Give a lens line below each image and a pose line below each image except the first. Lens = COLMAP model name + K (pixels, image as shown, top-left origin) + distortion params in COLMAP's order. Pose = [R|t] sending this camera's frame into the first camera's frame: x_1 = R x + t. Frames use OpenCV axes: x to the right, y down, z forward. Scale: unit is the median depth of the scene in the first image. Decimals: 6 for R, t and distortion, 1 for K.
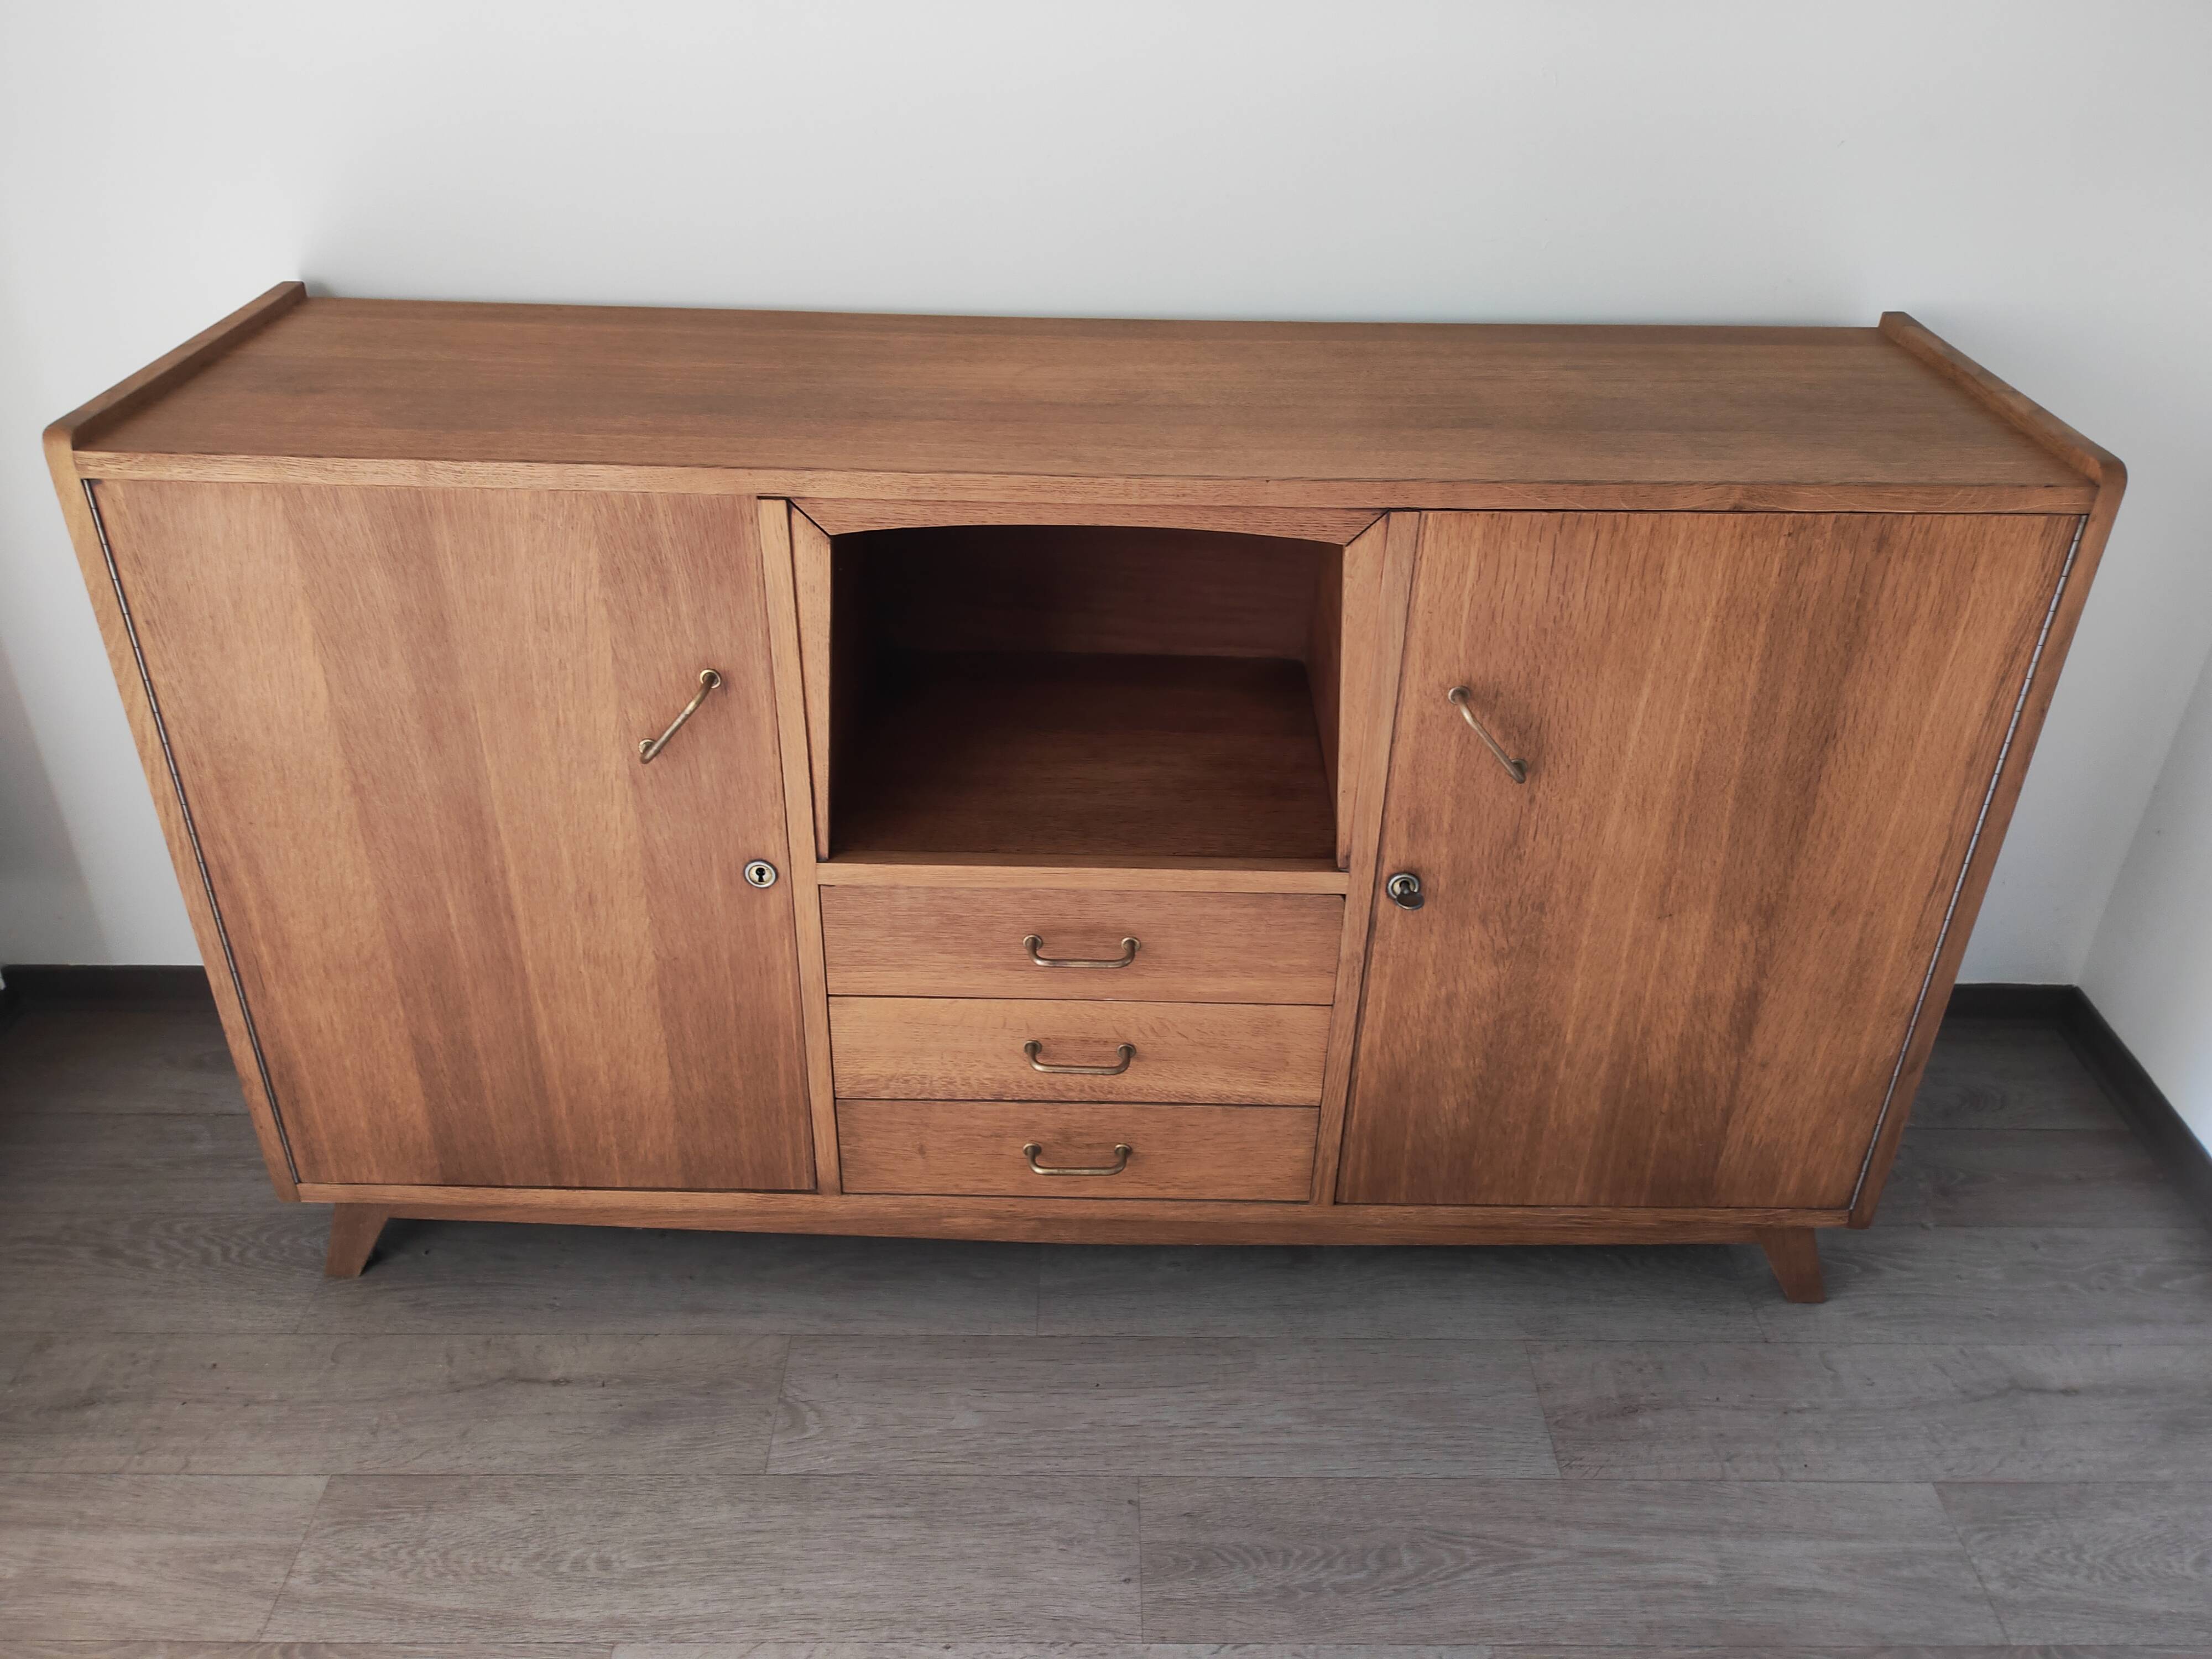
lens RADIAL K [[1714.9, 0, 1084.5], [0, 1714.9, 831.5], [0, 0, 1]] dist [0.043309, -0.060100]
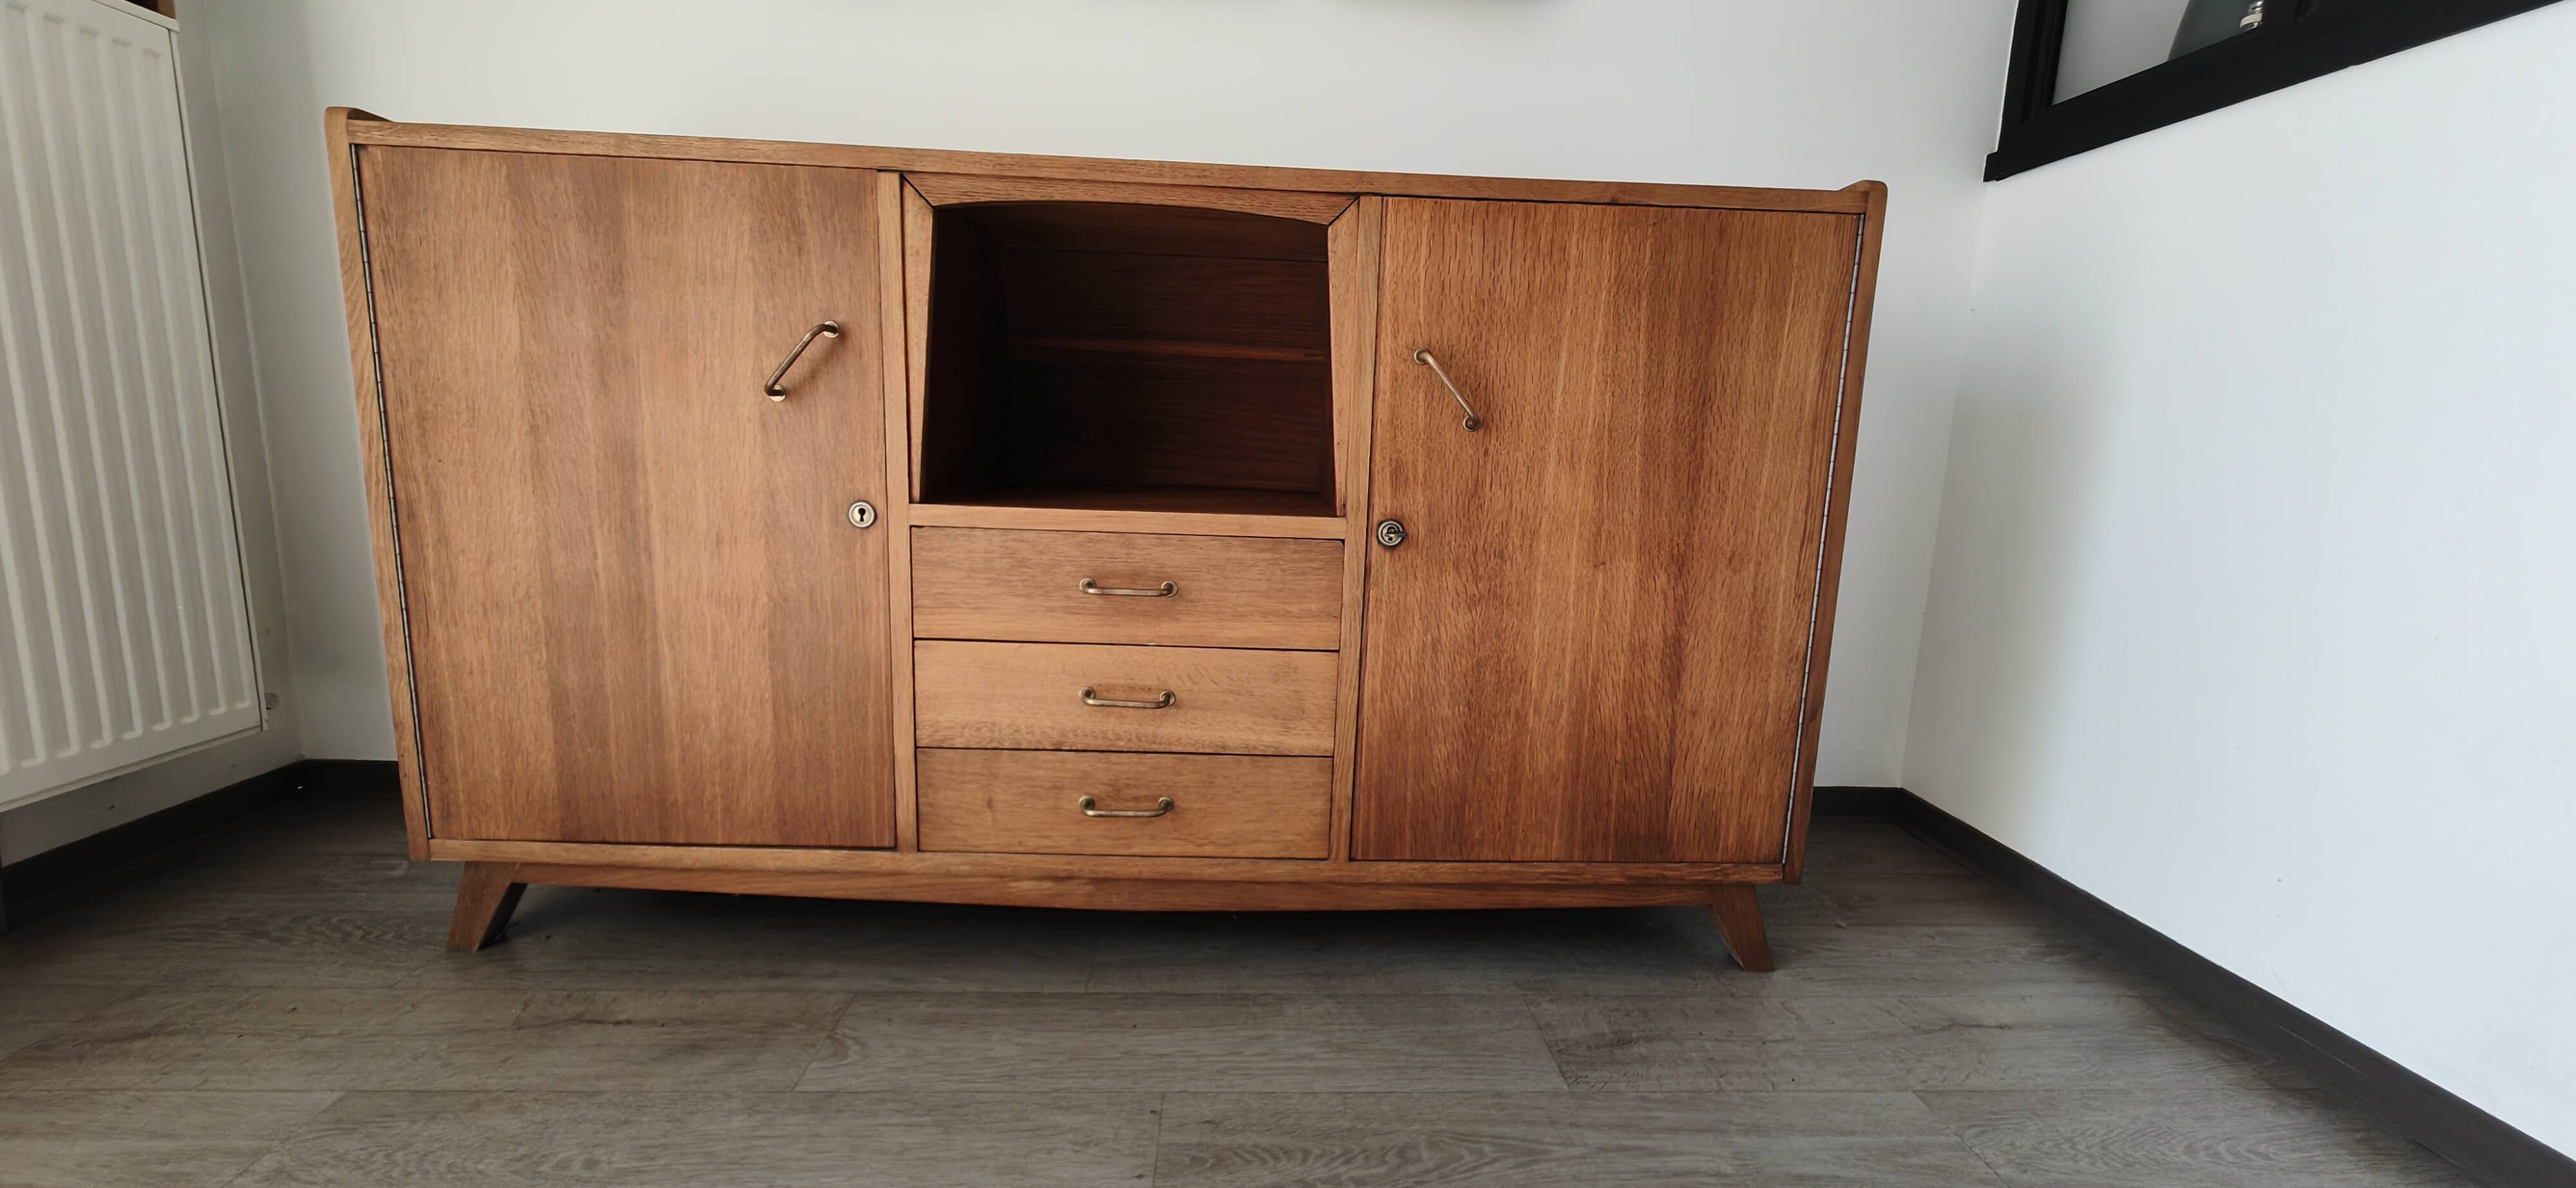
lens RADIAL K [[985.7, 0, 1275.9], [0, 985.7, 601.4], [0, 0, 1]] dist [-0.004834, 0.000742]
pose [[0.998925, 0.011631, 0.044877, 0.070513], [0.006186, 0.925913, -0.377686, 0.335578], [-0.045945, 0.377558, 0.924845, 0.356231]]
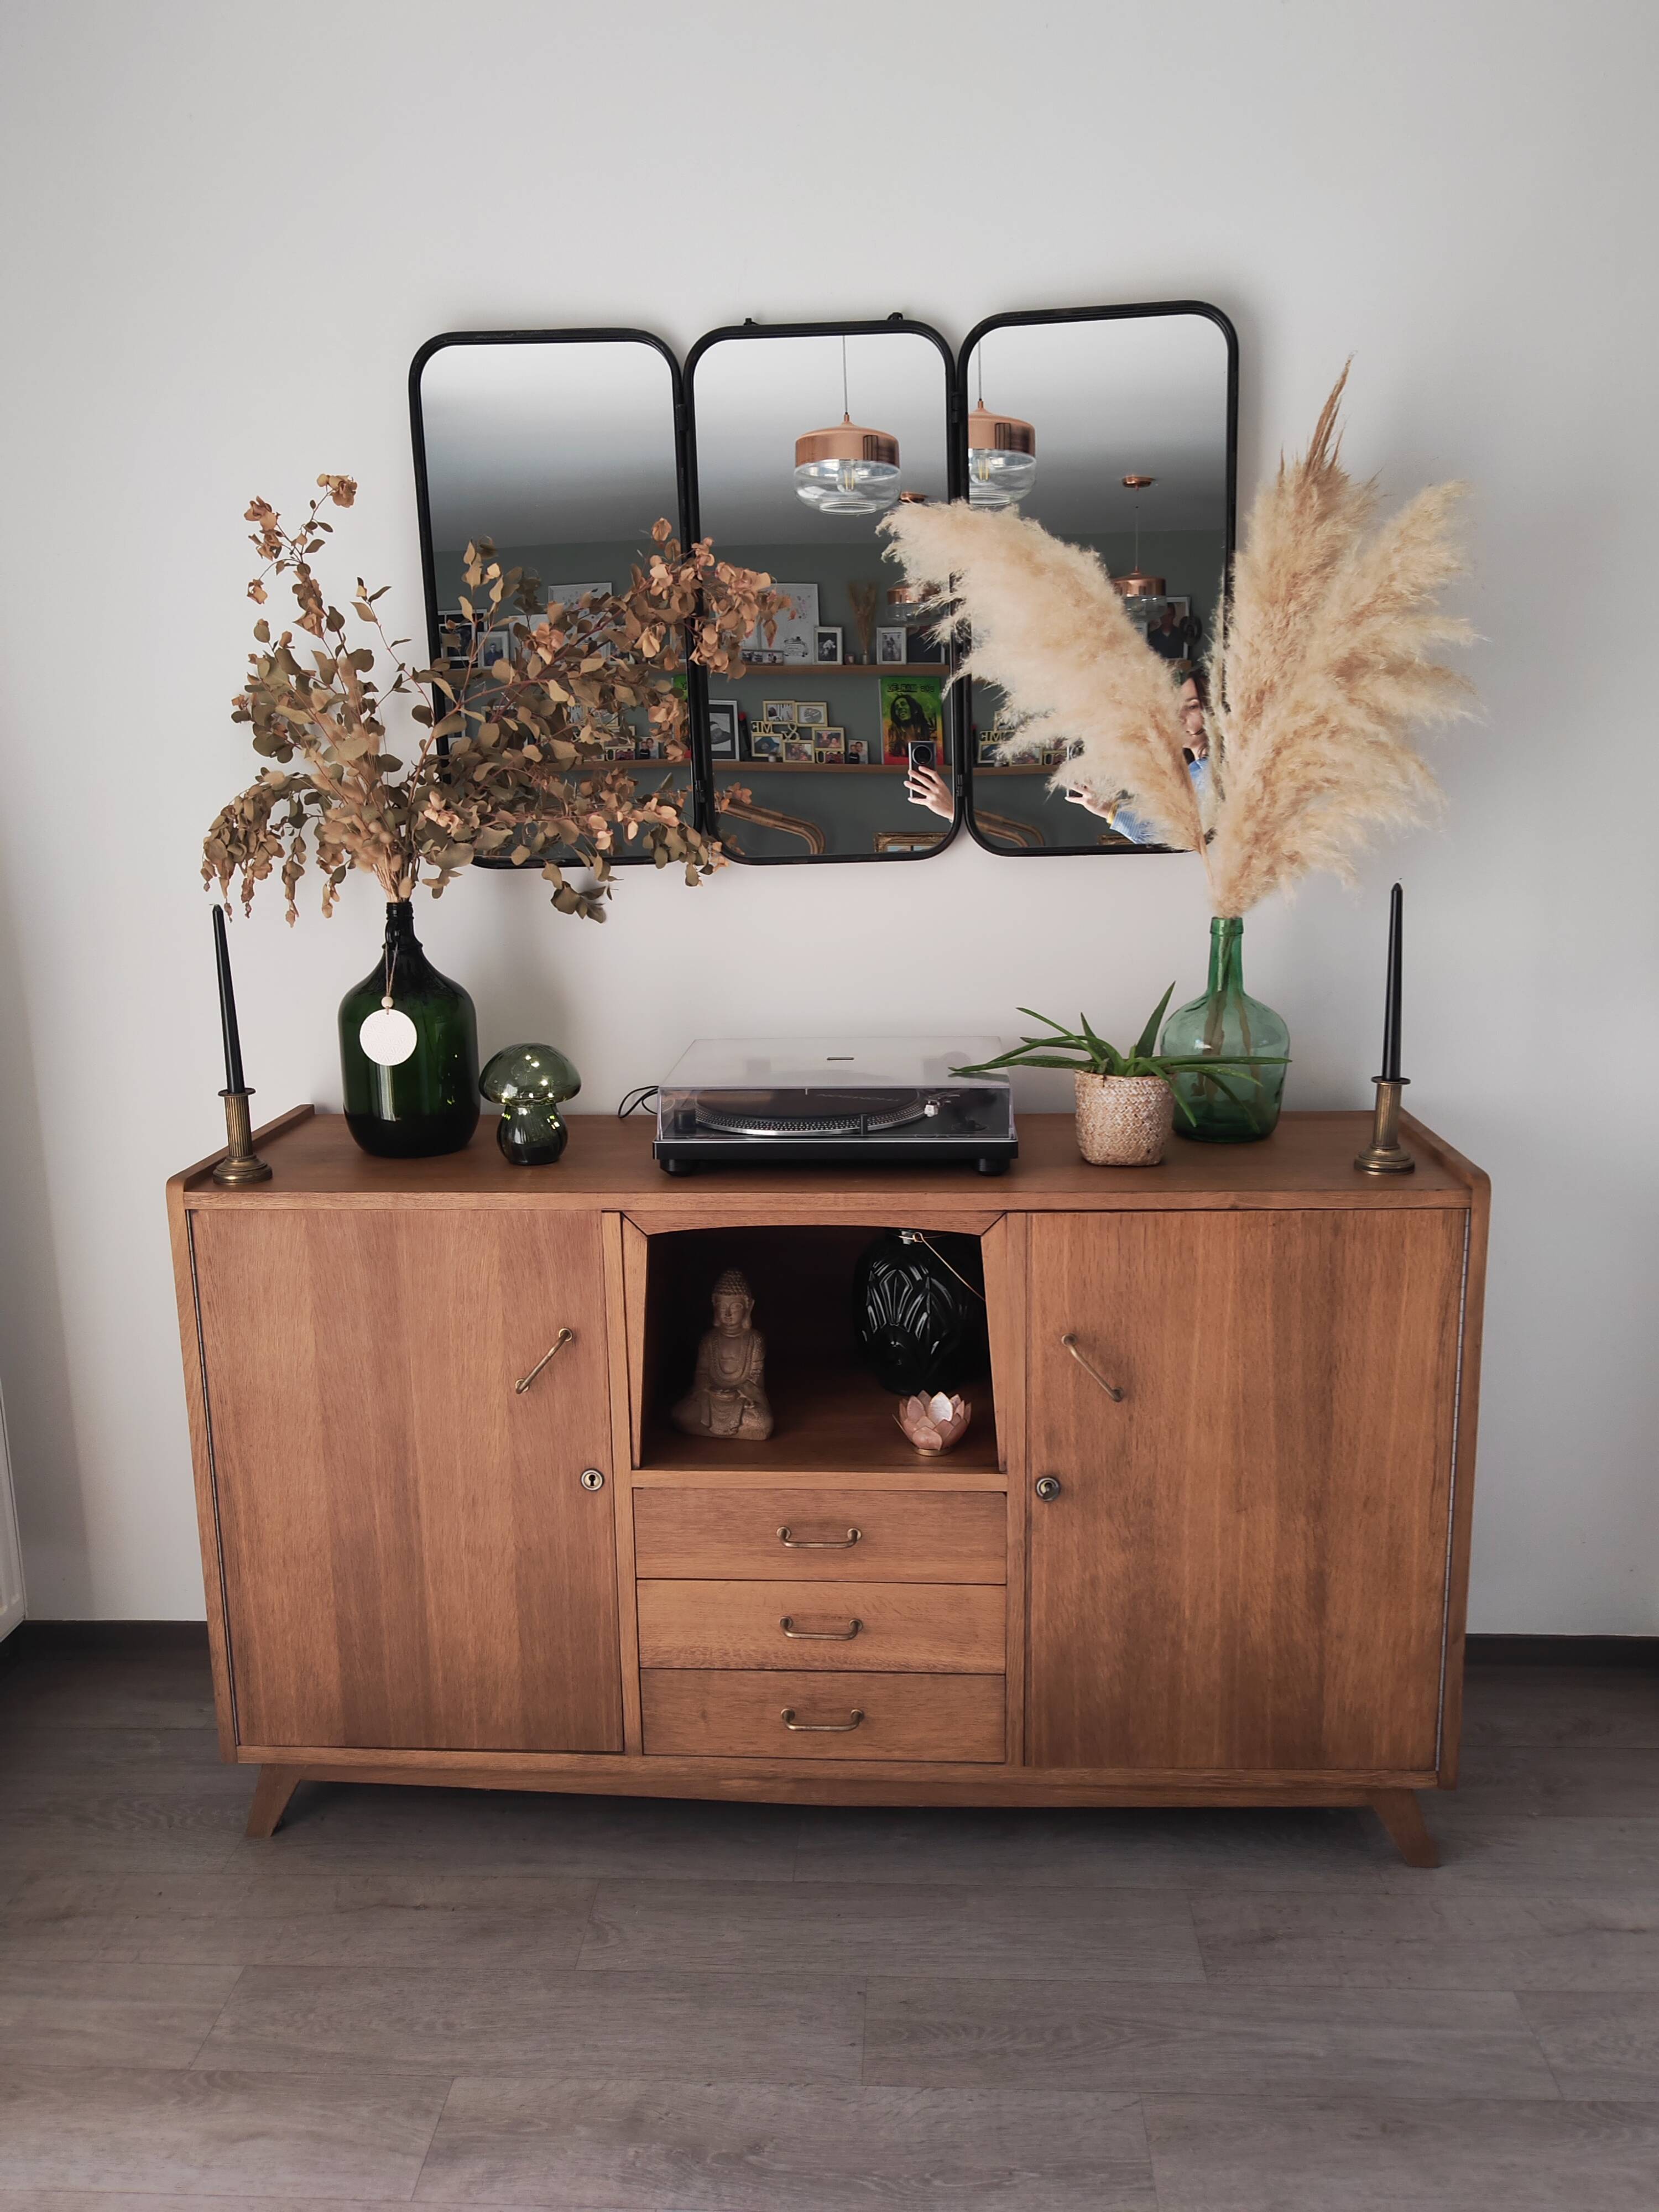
lens RADIAL K [[1714.9, 0, 809.4], [0, 1714.9, 1108.6], [0, 0, 1]] dist [0.043309, -0.060100]
pose [[0.997388, -0.022410, -0.068669, 0.093001], [-0.002243, 0.940587, -0.339546, 0.212300], [0.072199, 0.338813, 0.938080, -0.416747]]
